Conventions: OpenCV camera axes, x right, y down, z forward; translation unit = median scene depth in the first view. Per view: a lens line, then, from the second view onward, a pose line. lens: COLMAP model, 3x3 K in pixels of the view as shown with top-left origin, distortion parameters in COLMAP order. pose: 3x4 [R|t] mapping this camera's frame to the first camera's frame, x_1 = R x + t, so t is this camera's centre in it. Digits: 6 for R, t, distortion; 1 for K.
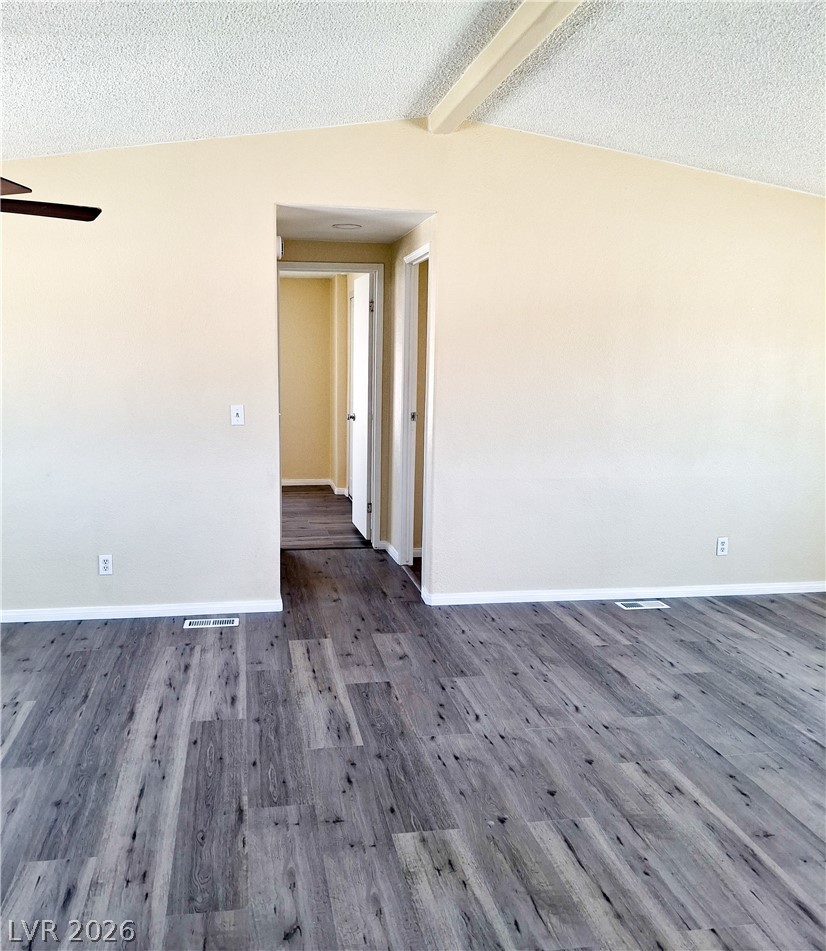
lens RADIAL K [[817.9, 0, 407.3], [0, 817.9, 477.7], [0, 0, 1]] dist [-0.039272, -0.028617]
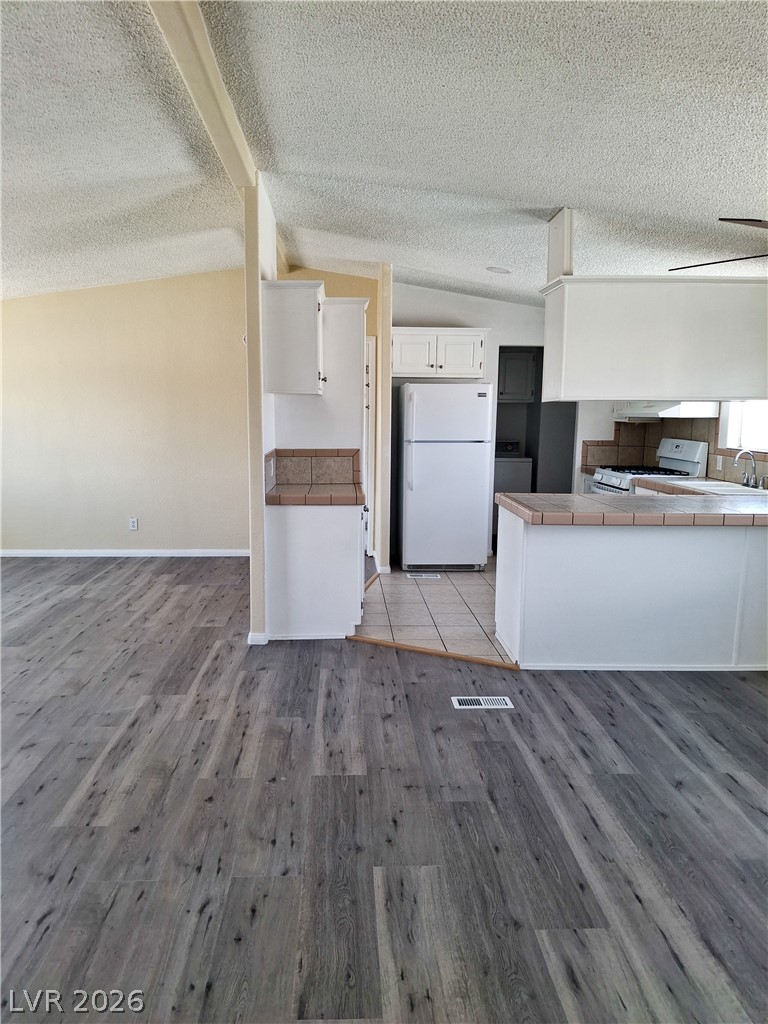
lens RADIAL K [[763.8, 0, 381.1], [0, 763.8, 513.1], [0, 0, 1]] dist [-0.029343, -0.006397]
pose [[-0.989288, -0.044511, 0.139026, -0.175624], [-0.003413, 0.959170, 0.282811, -0.270879], [-0.145938, 0.279307, -0.949047, 1.870068]]
